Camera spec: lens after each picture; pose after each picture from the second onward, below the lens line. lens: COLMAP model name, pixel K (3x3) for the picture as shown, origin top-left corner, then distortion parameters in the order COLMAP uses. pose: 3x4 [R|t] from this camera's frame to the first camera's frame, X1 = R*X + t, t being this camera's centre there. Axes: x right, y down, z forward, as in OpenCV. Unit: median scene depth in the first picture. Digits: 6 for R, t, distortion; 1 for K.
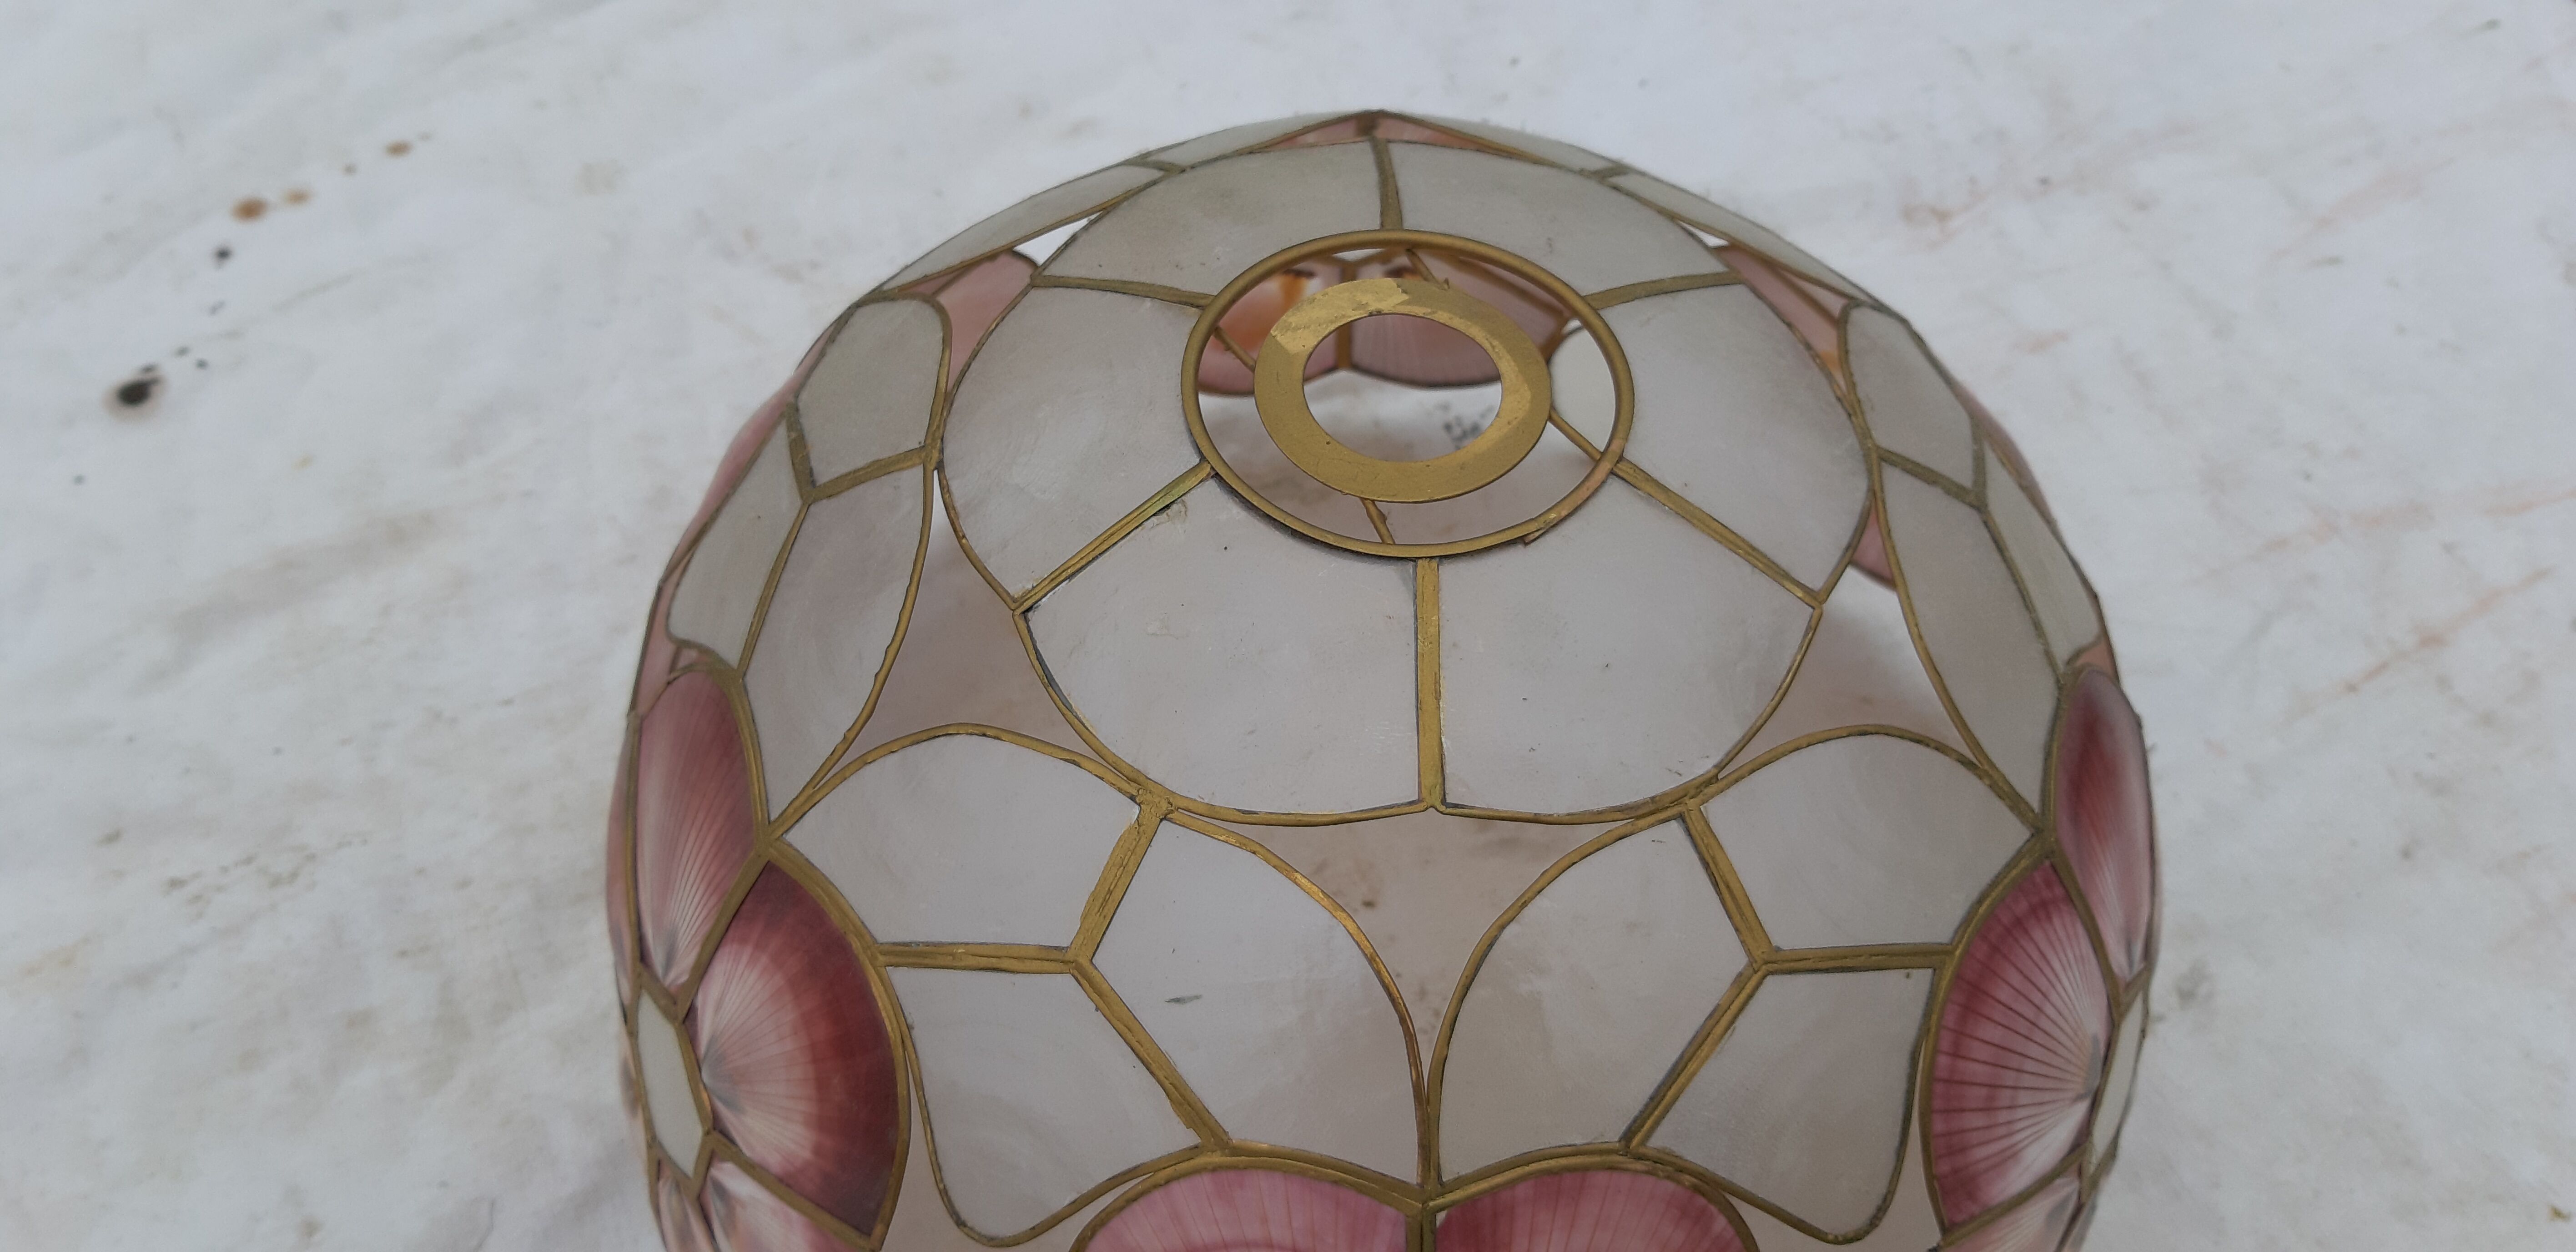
lens RADIAL K [[2024.5, 0, 1274.3], [0, 2024.5, 621.7], [0, 0, 1]] dist [0.067966, -0.152983]
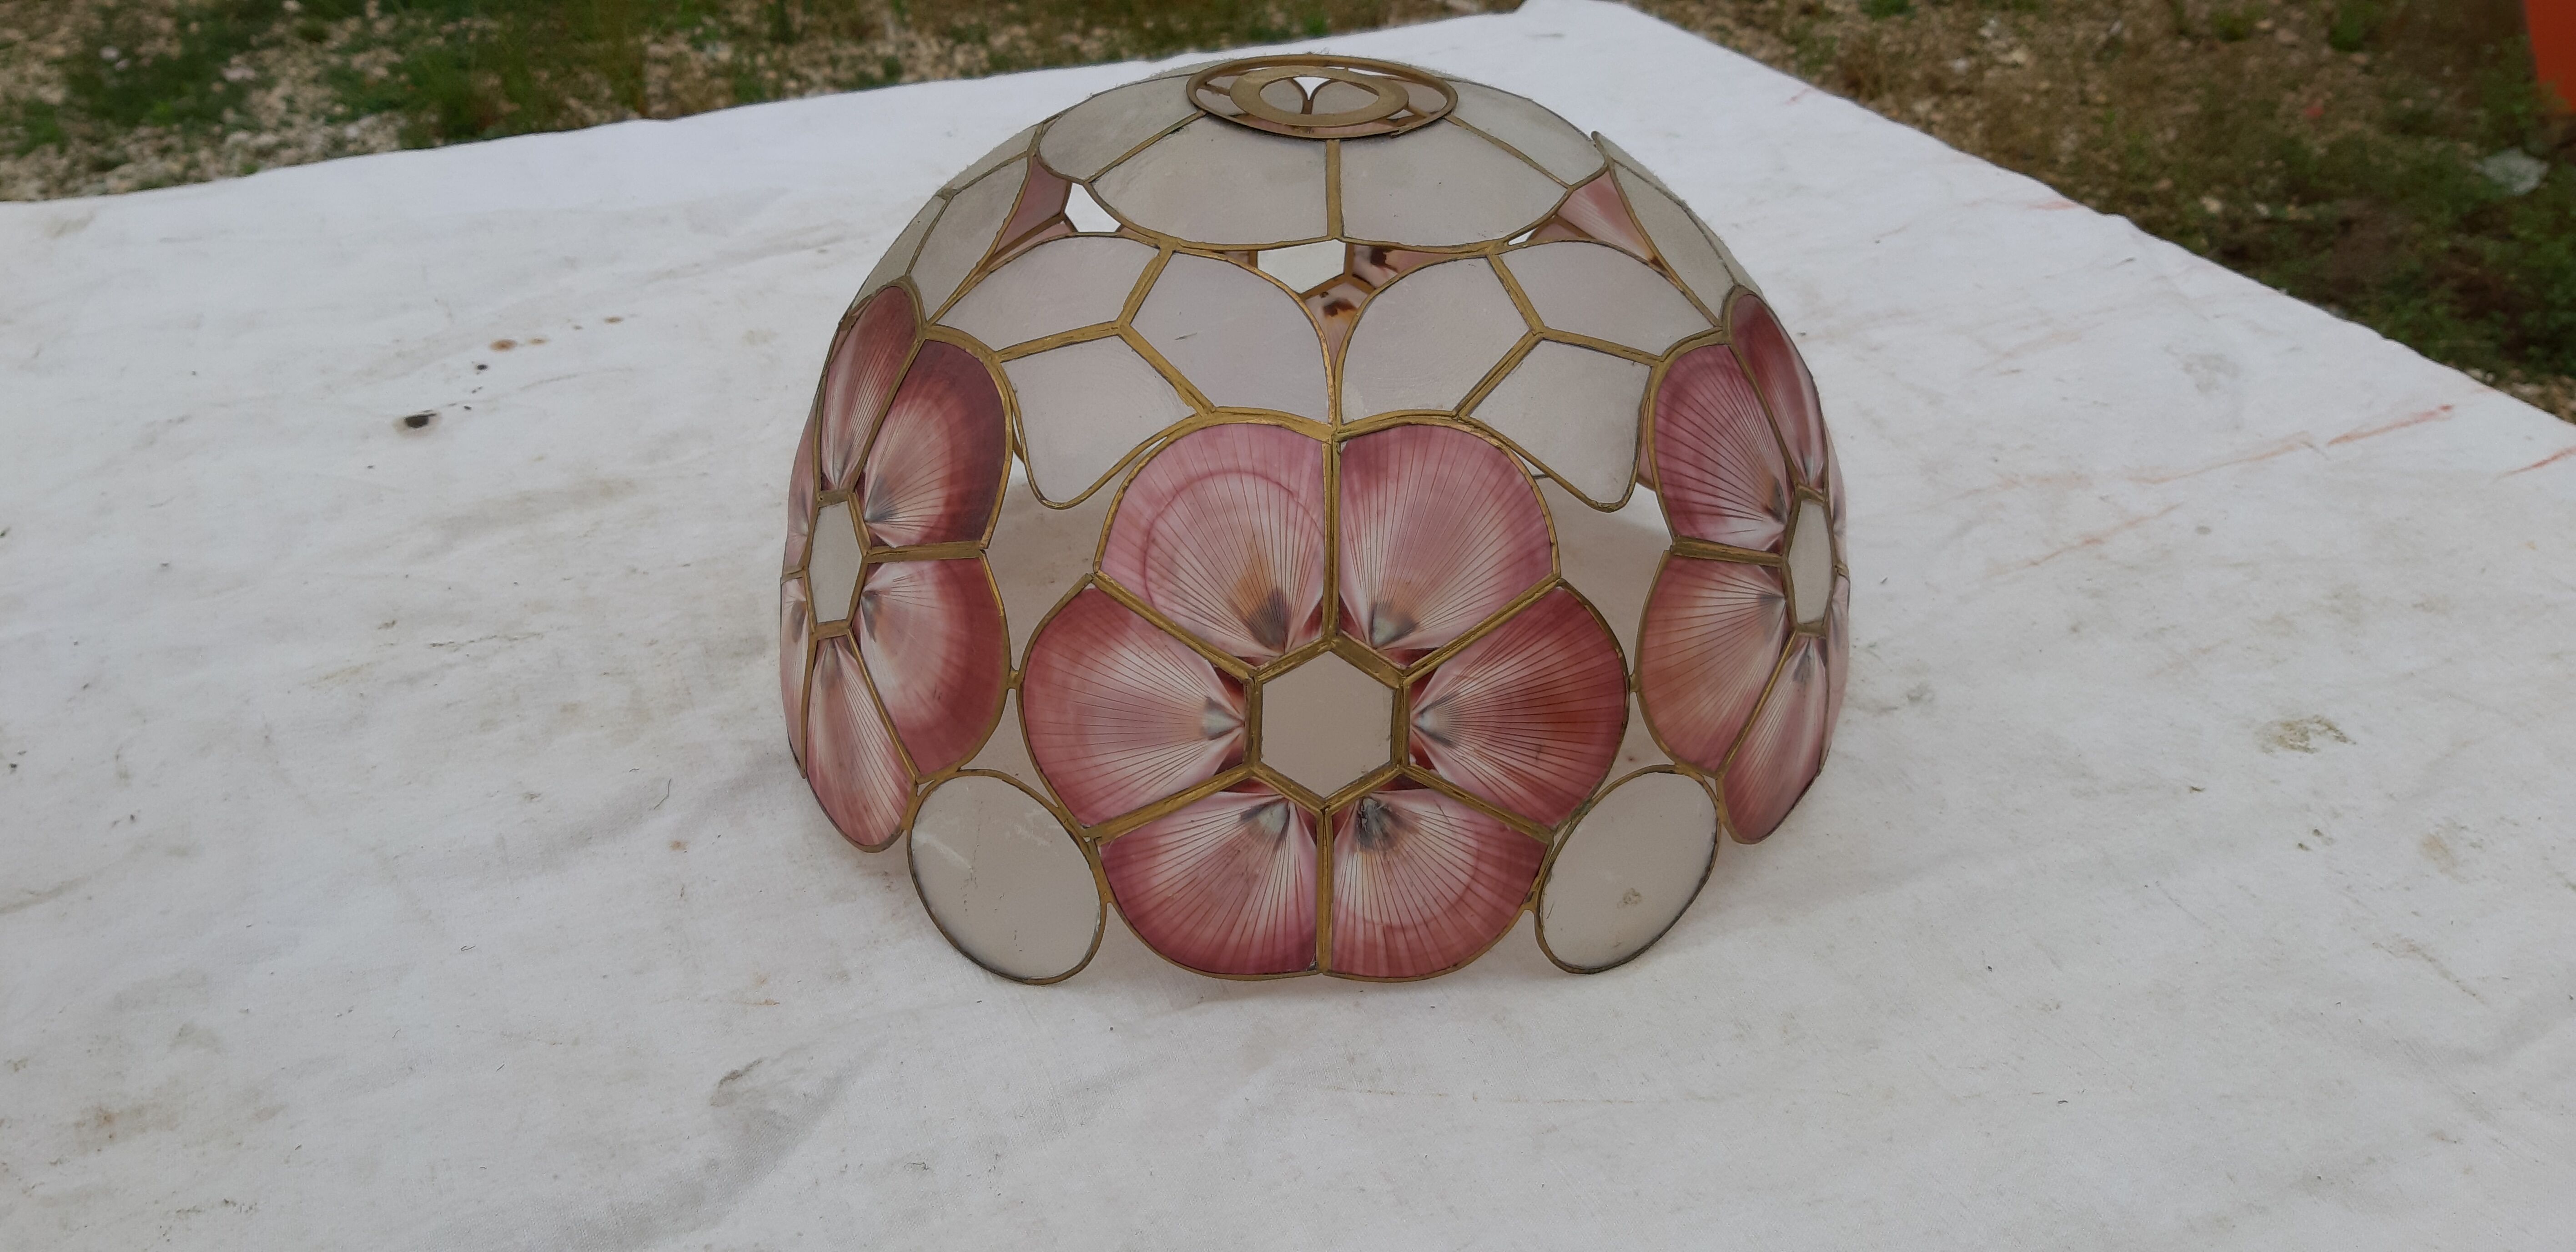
lens RADIAL K [[2024.5, 0, 1274.3], [0, 2024.5, 621.7], [0, 0, 1]] dist [0.067966, -0.152983]
pose [[0.999964, -0.001705, 0.008359, 0.008105], [0.004694, 0.928116, -0.372261, 0.655495], [-0.007123, 0.372287, 0.928090, -0.285230]]
